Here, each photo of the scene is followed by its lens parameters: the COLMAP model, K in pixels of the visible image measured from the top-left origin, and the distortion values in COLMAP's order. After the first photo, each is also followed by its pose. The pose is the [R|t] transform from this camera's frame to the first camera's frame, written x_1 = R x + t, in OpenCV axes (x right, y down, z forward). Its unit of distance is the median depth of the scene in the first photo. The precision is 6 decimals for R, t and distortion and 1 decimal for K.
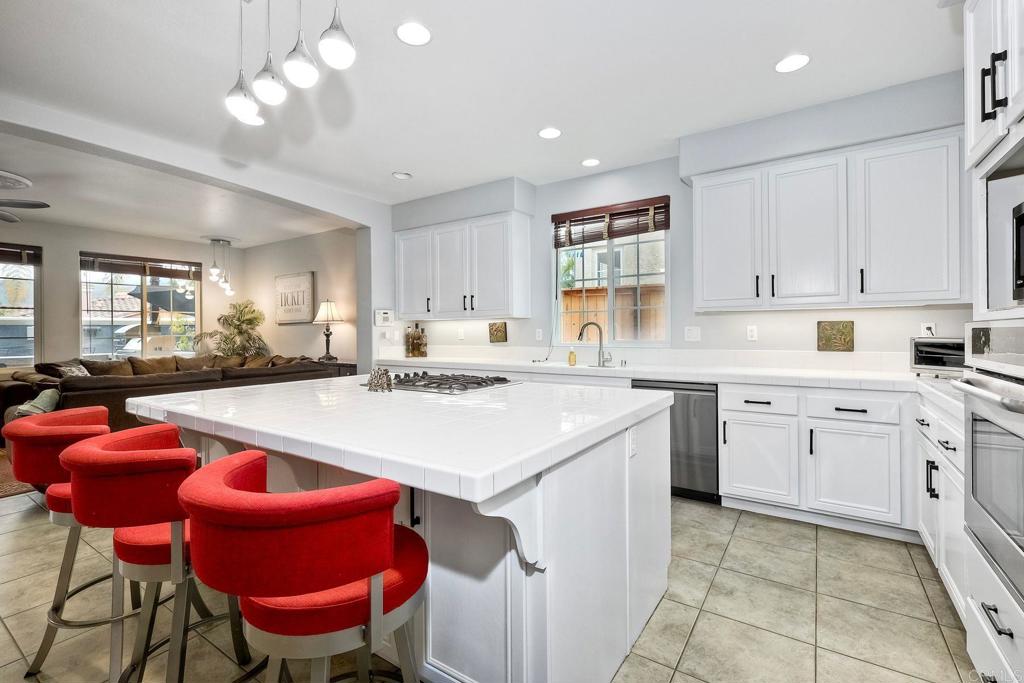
lens RADIAL K [[458.6, 0, 510.7], [0, 458.6, 336.1], [0, 0, 1]] dist [0.000322, 0.000000]
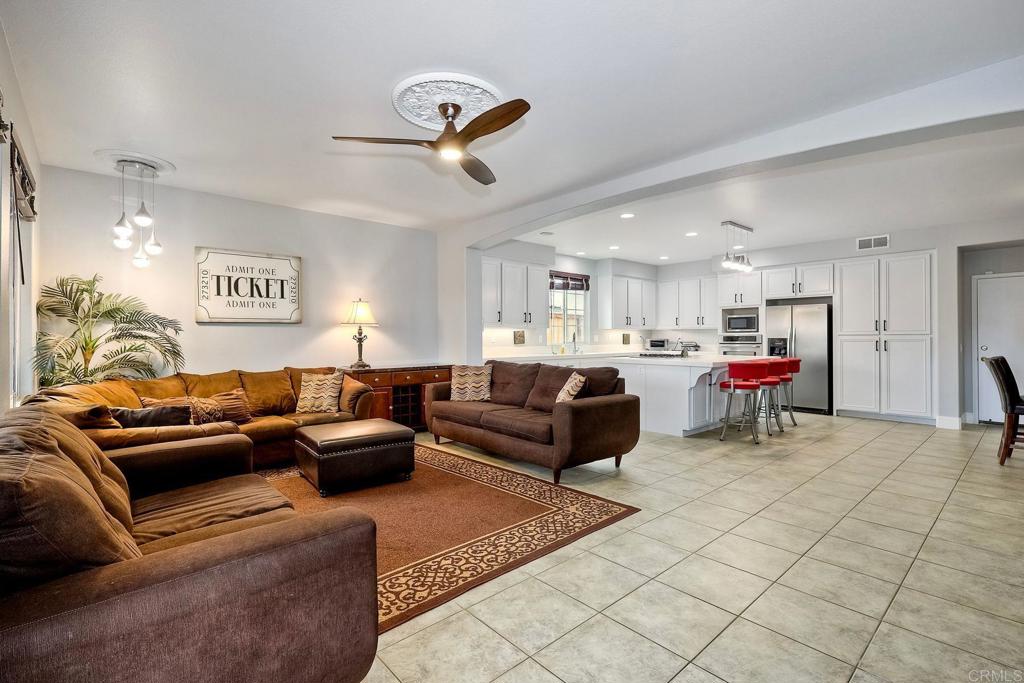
lens RADIAL K [[458.6, 0, 510.7], [0, 458.6, 336.1], [0, 0, 1]] dist [0.000322, 0.000000]
pose [[0.247022, 0.002548, 0.969007, -1.436225], [0.002624, 0.999991, -0.003298, -0.006760], [-0.969006, 0.003357, 0.247013, 0.621454]]
